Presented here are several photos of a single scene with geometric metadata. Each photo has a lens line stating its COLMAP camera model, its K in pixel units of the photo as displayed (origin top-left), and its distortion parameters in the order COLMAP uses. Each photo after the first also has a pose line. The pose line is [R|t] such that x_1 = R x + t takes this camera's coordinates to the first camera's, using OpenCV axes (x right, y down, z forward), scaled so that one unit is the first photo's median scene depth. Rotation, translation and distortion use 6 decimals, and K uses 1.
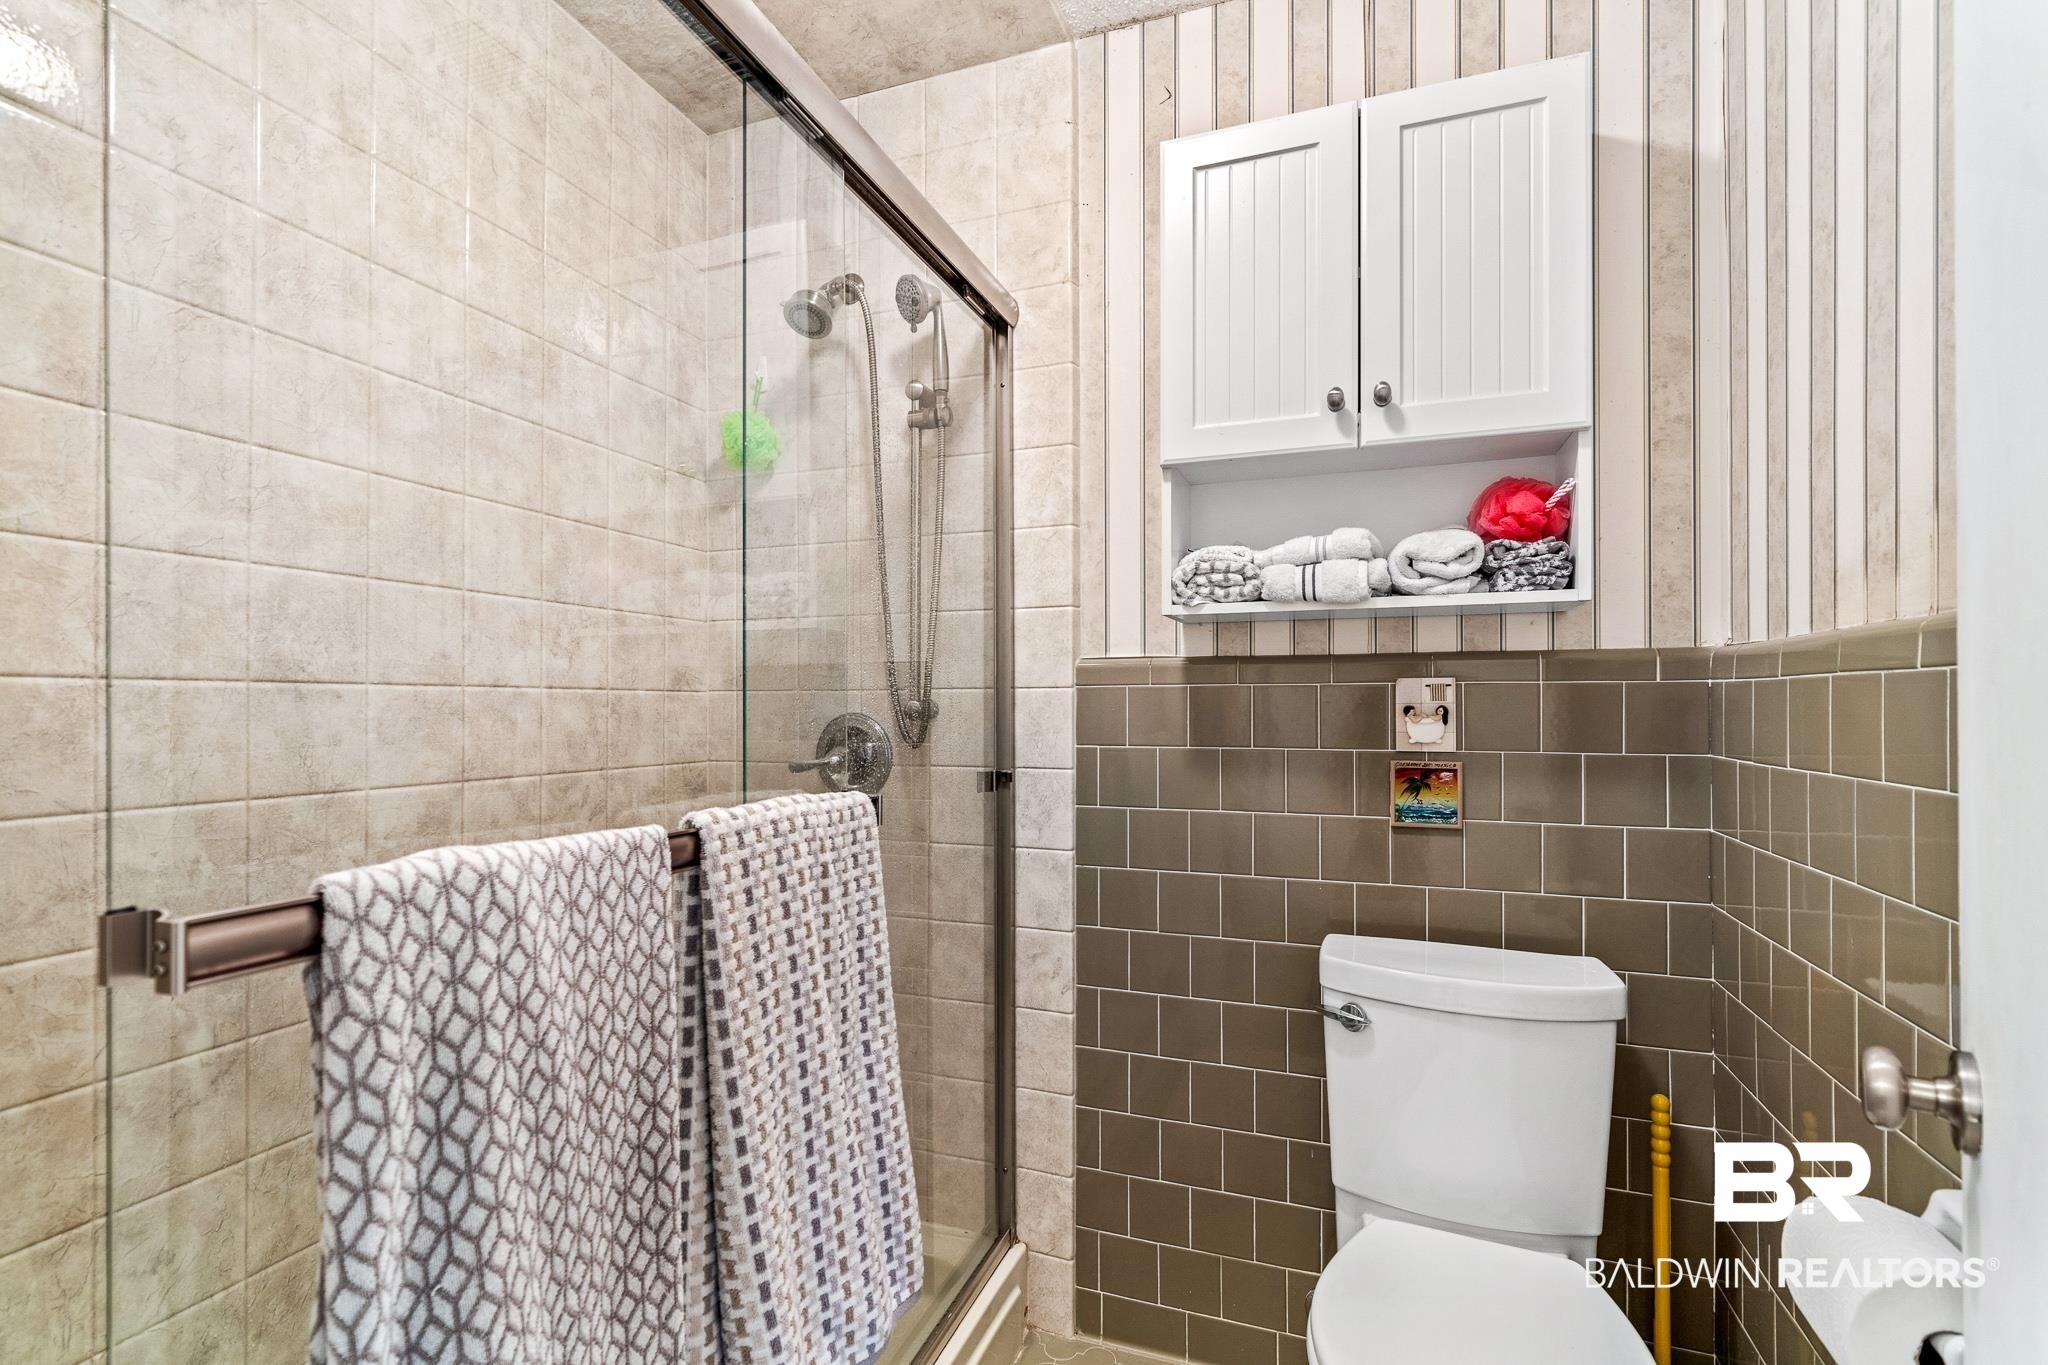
lens RADIAL K [[936.8, 0, 1022.1], [0, 936.8, 695.5], [0, 0, 1]] dist [0.001855, -0.000026]
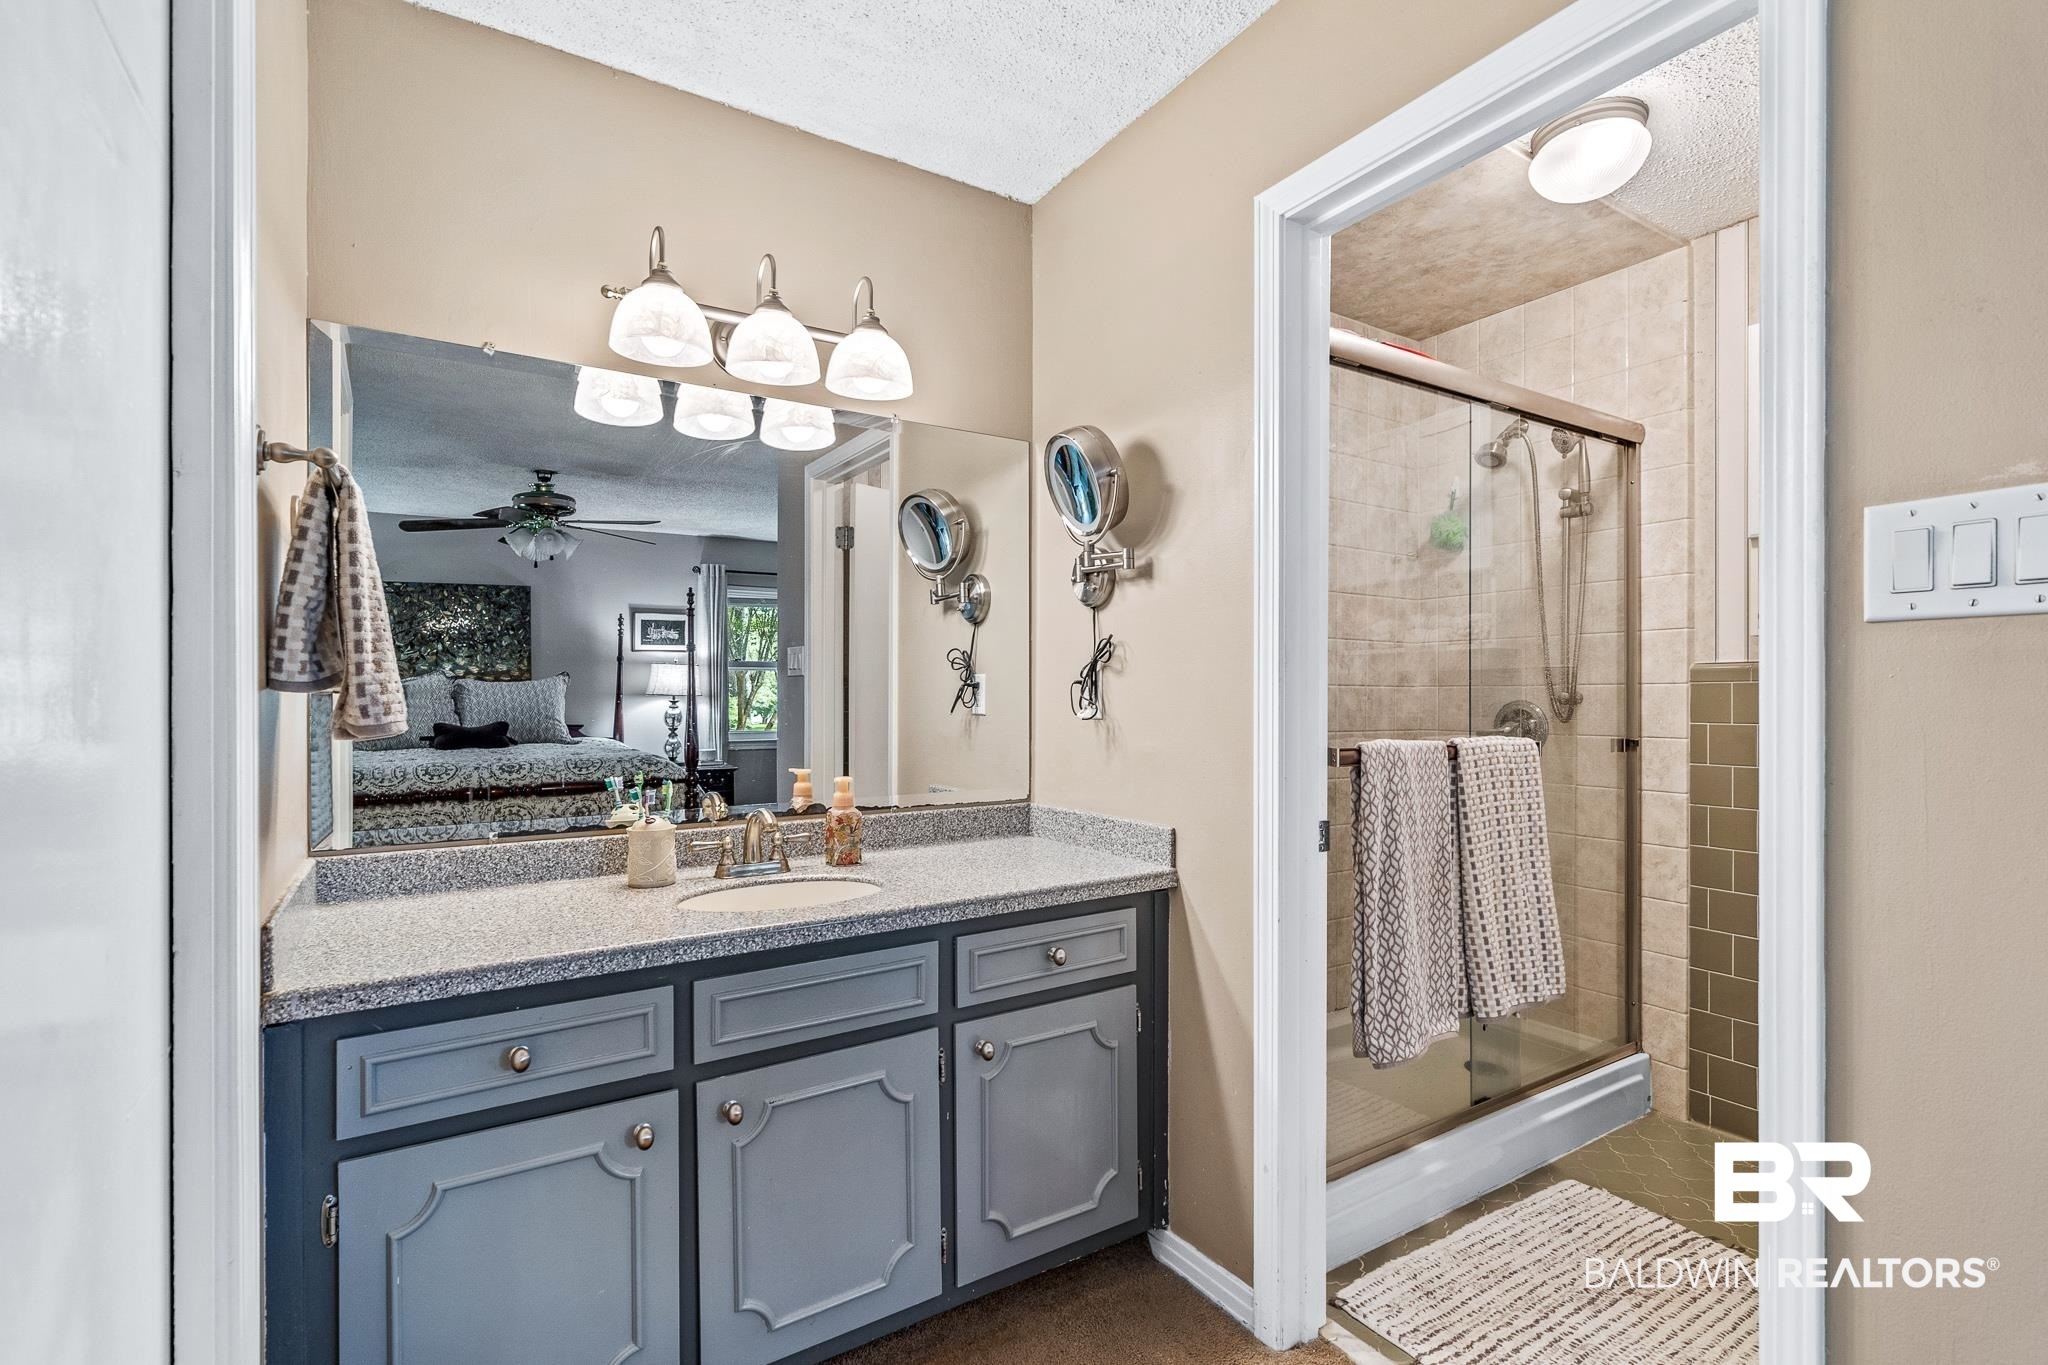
lens RADIAL K [[936.8, 0, 1022.1], [0, 936.8, 695.5], [0, 0, 1]] dist [0.001855, -0.000026]
pose [[0.795342, 0.002991, -0.606153, 0.115264], [0.002457, 0.999964, 0.008159, -0.004044], [0.606155, -0.007979, 0.795306, -0.805953]]
